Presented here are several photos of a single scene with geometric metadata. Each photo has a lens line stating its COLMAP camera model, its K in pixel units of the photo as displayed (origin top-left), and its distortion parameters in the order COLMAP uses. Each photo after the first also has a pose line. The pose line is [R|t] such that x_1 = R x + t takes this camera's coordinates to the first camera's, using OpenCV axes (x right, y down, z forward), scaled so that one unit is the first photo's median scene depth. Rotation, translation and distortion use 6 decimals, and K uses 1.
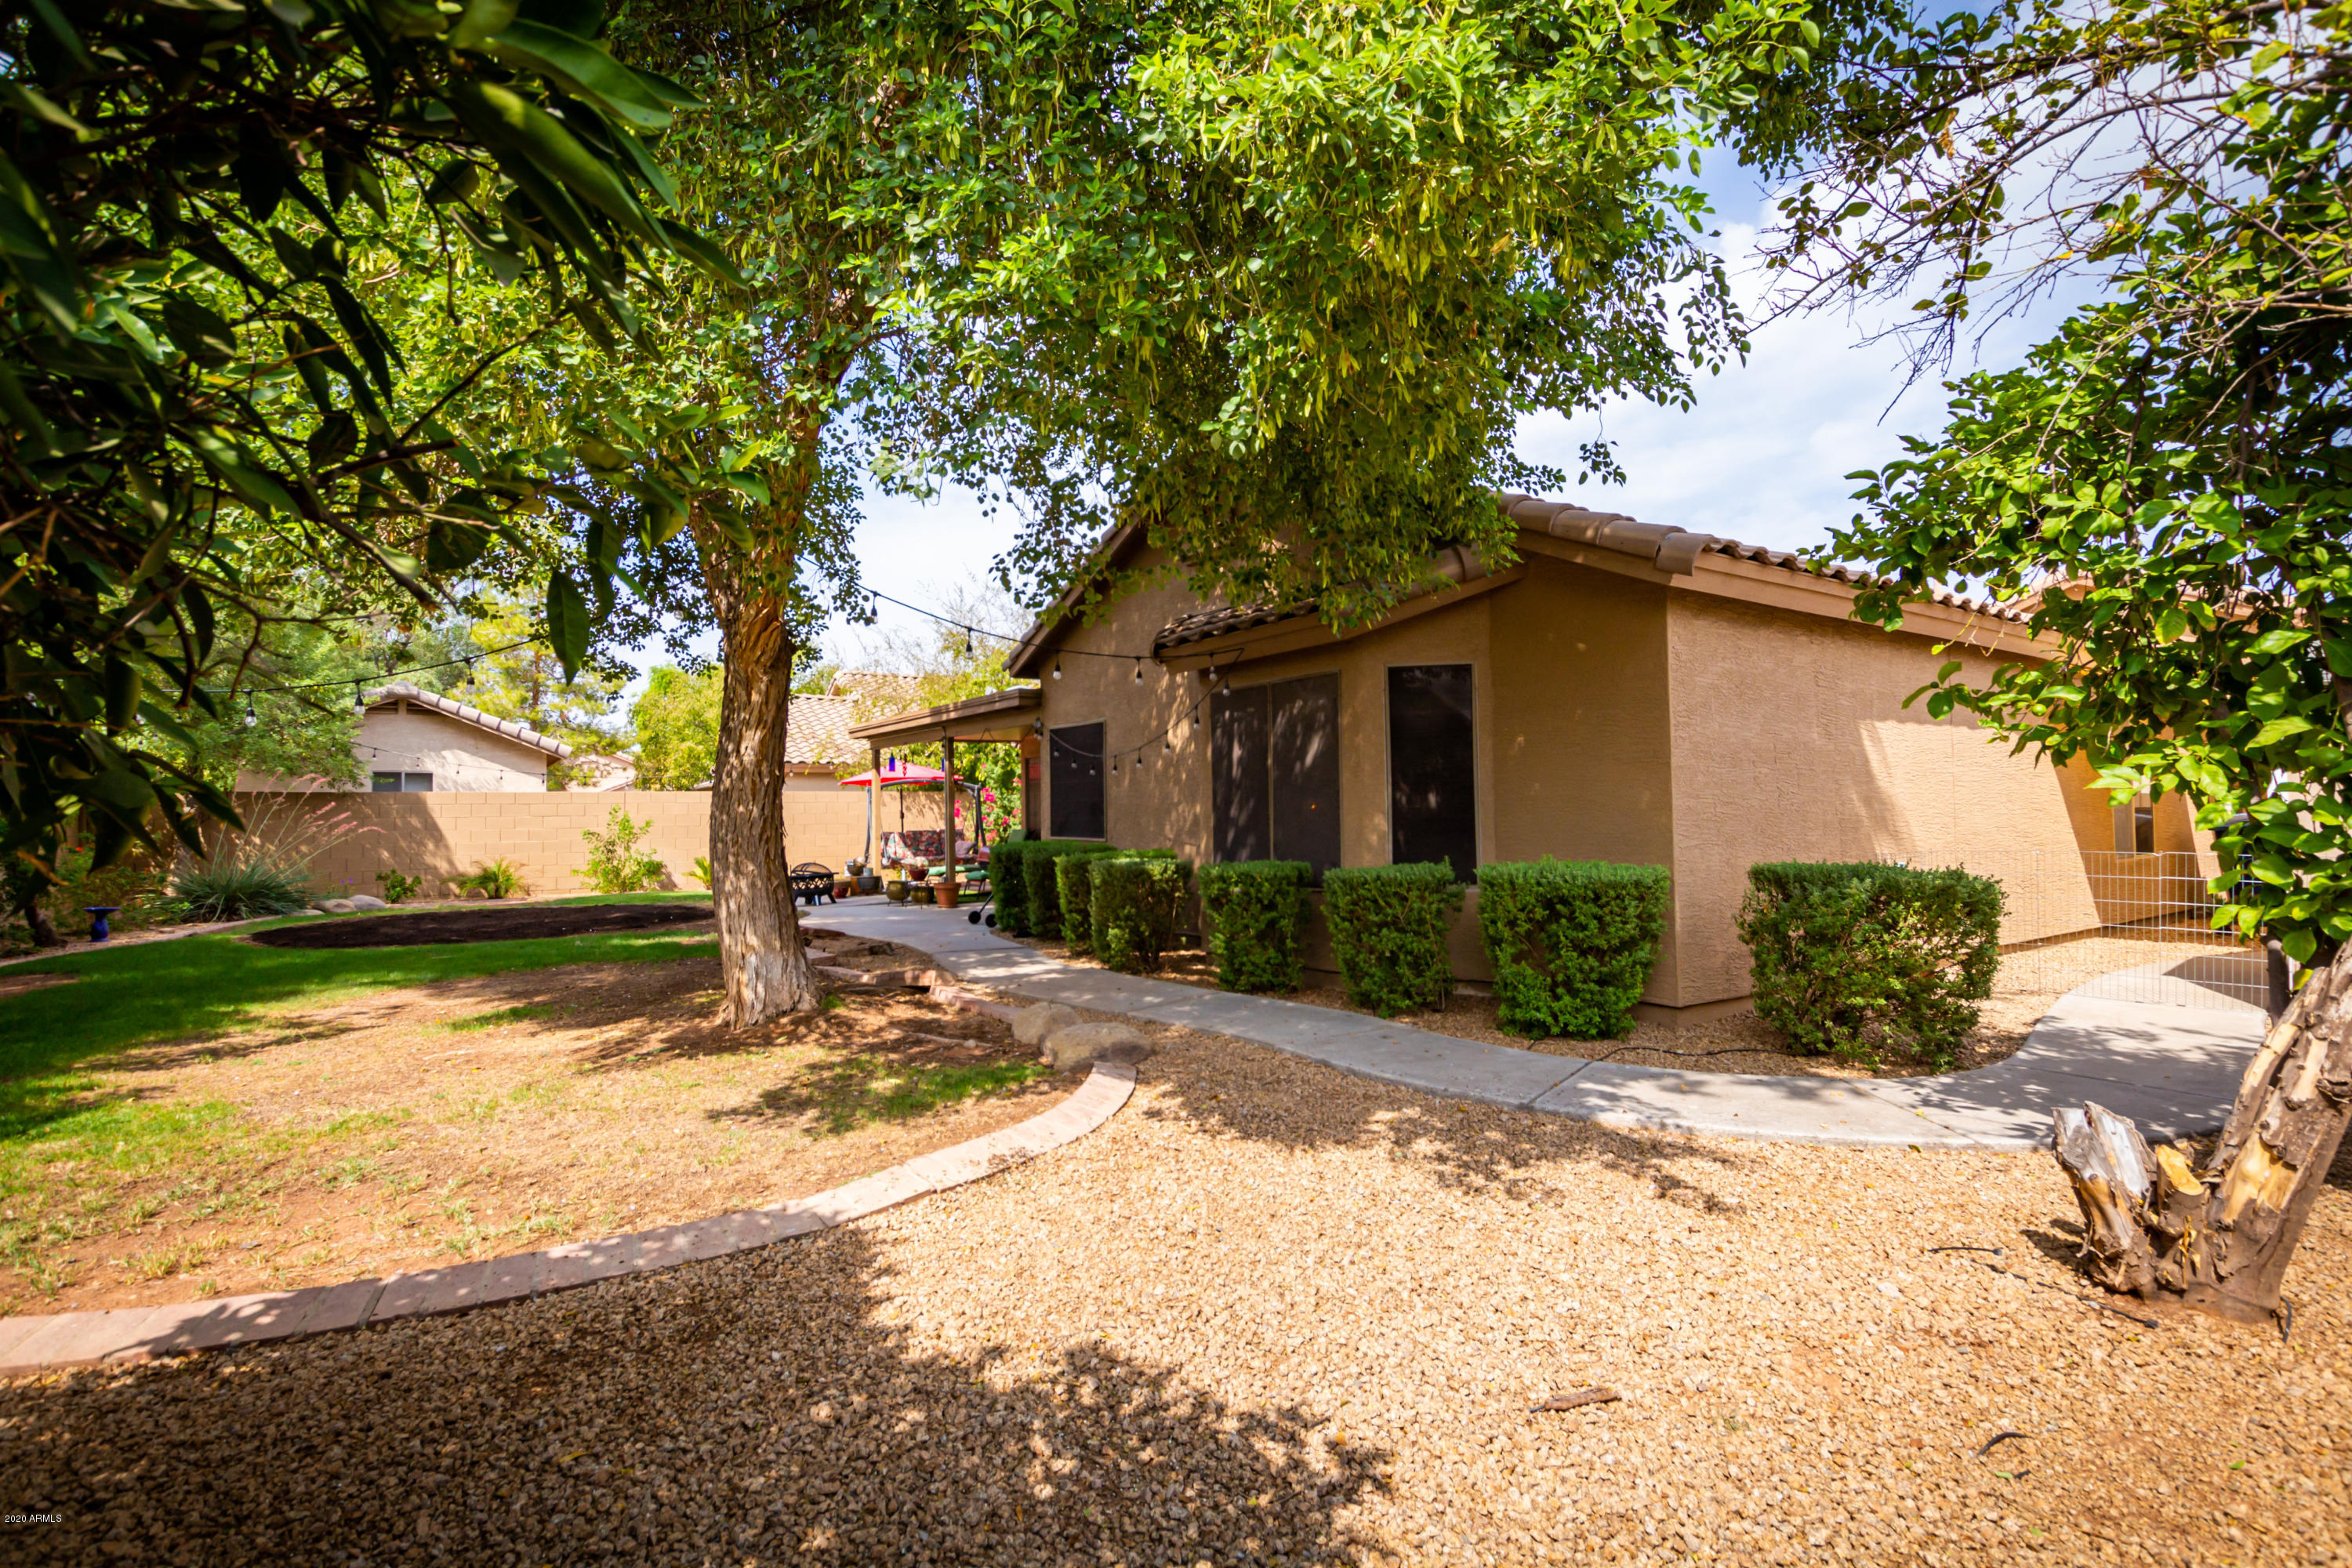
lens RADIAL K [[1134.9, 0, 1178.3], [0, 1134.9, 793.8], [0, 0, 1]] dist [0.023189, -0.010192]
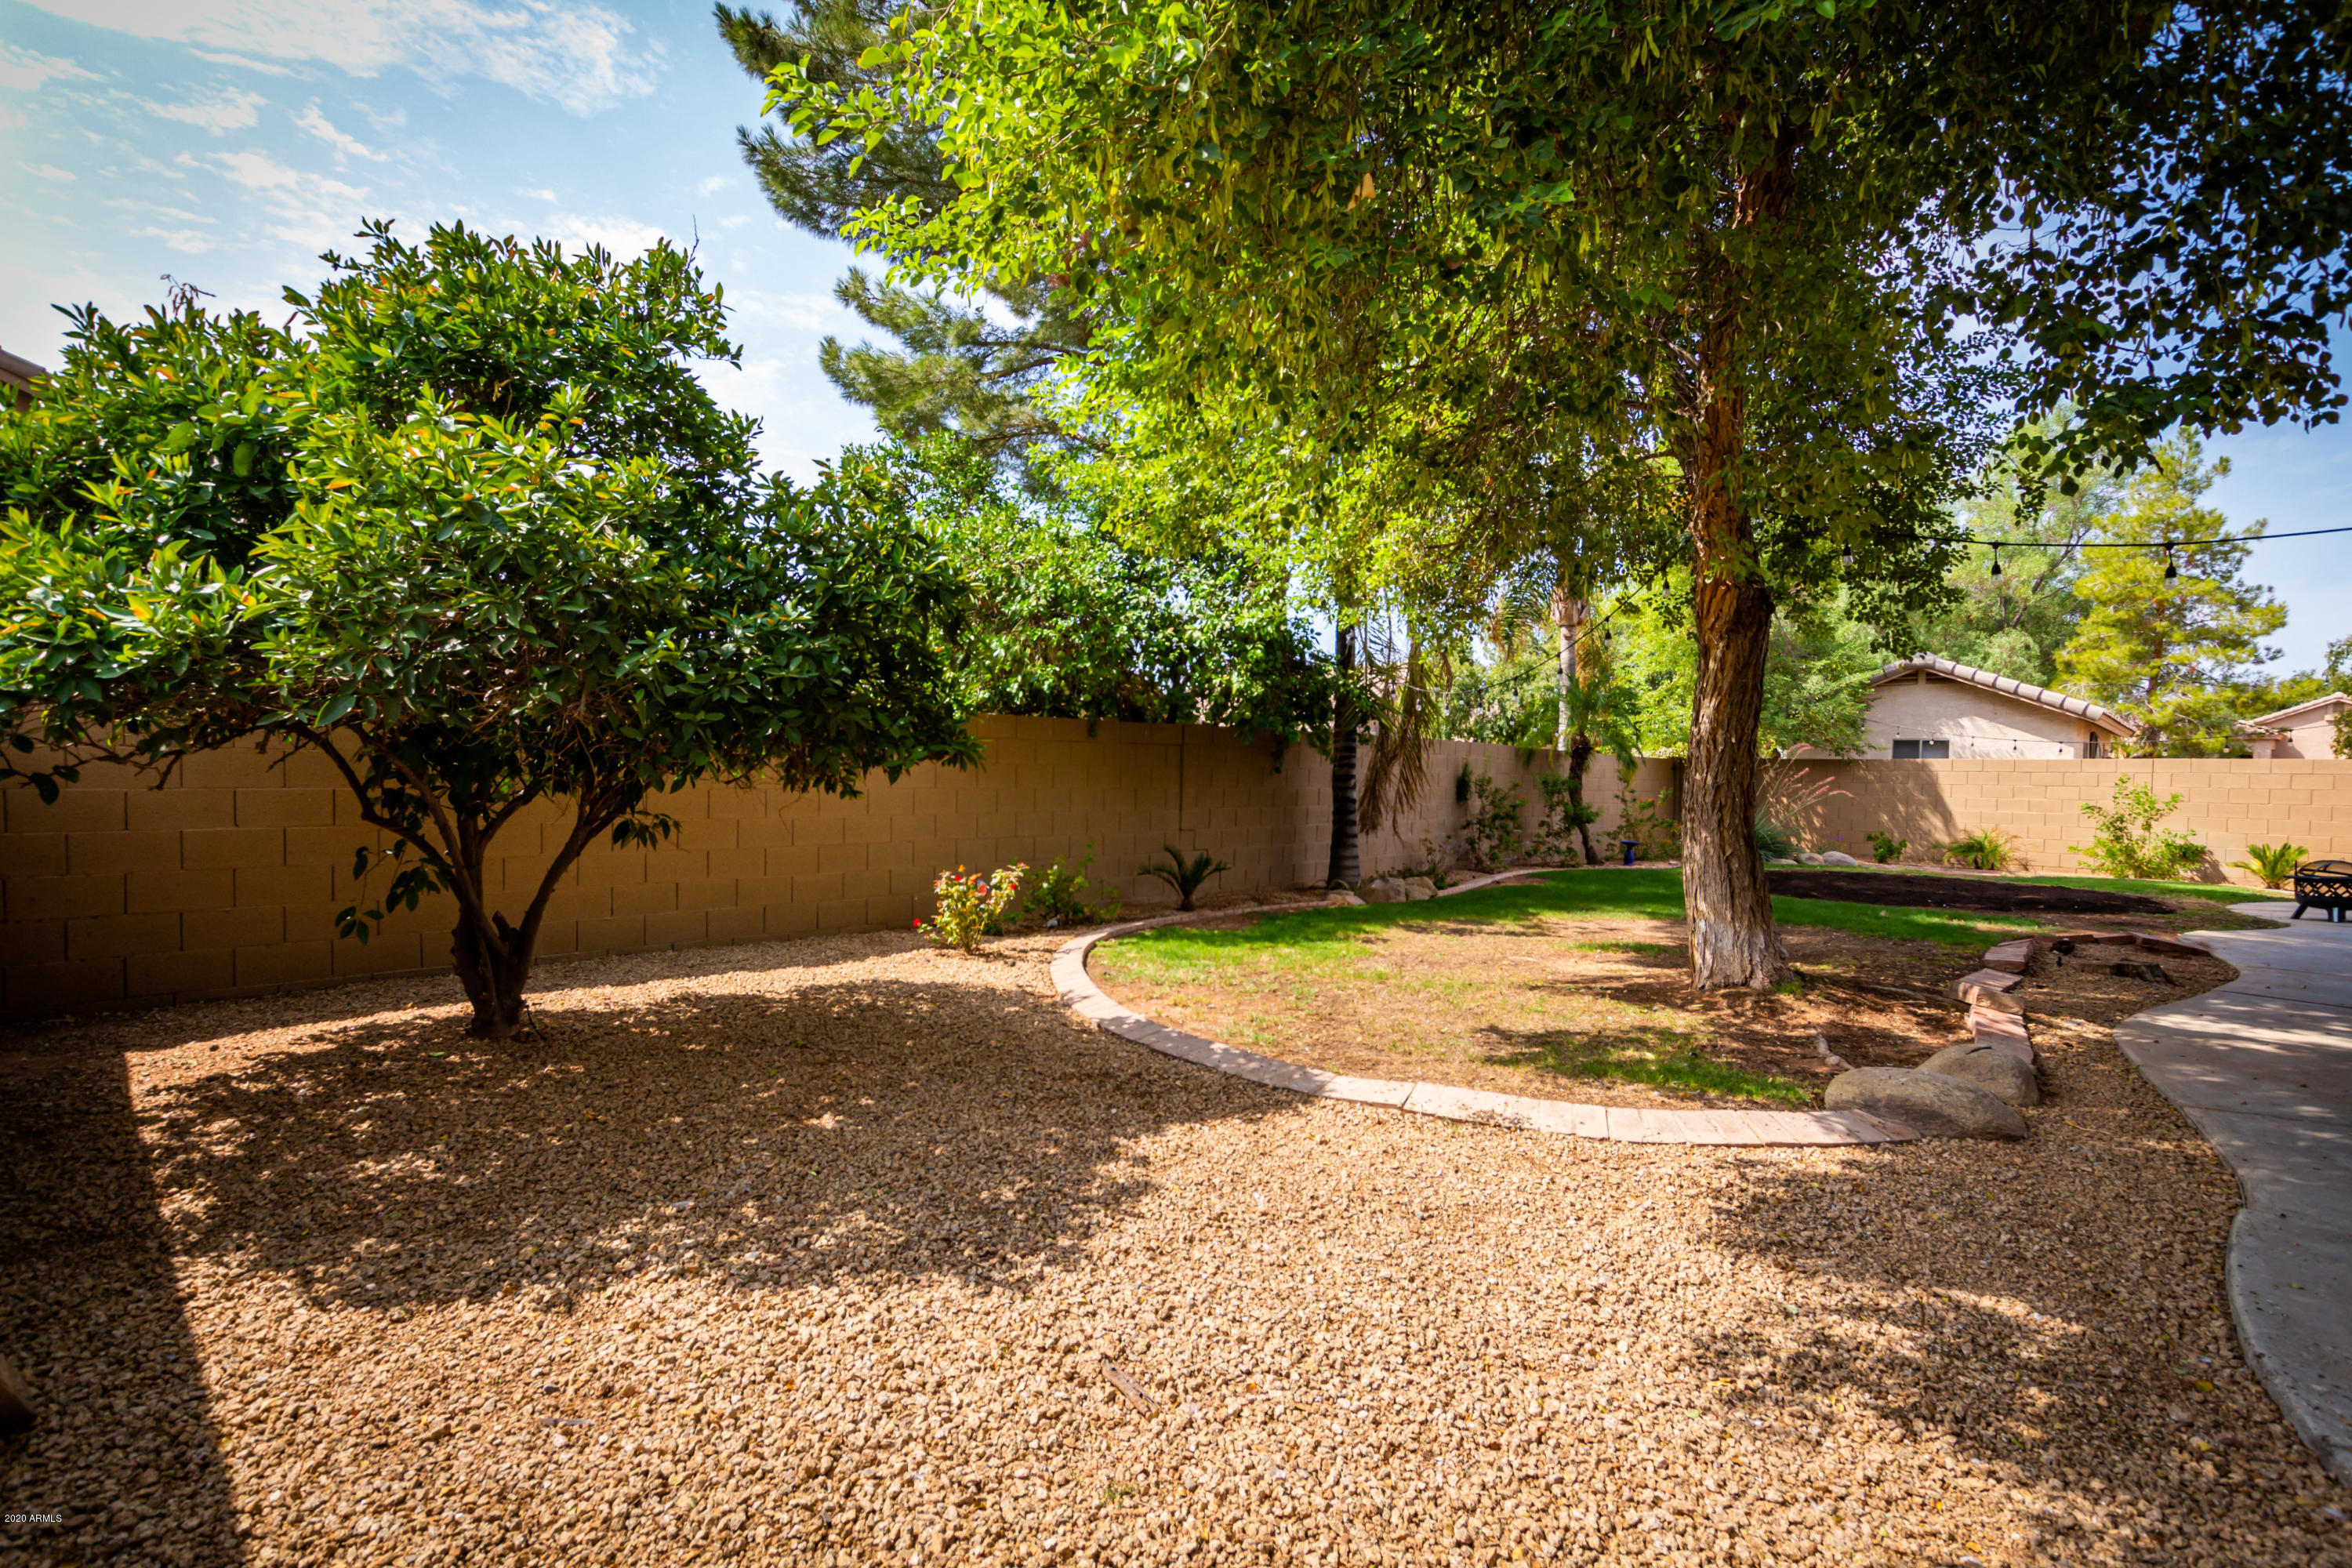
lens RADIAL K [[1134.9, 0, 1178.3], [0, 1134.9, 793.8], [0, 0, 1]] dist [0.023189, -0.010192]
pose [[0.133756, 0.028315, -0.990610, 0.267652], [0.000614, 0.999589, 0.028655, -0.000413], [0.991014, -0.004441, 0.133683, 0.190986]]
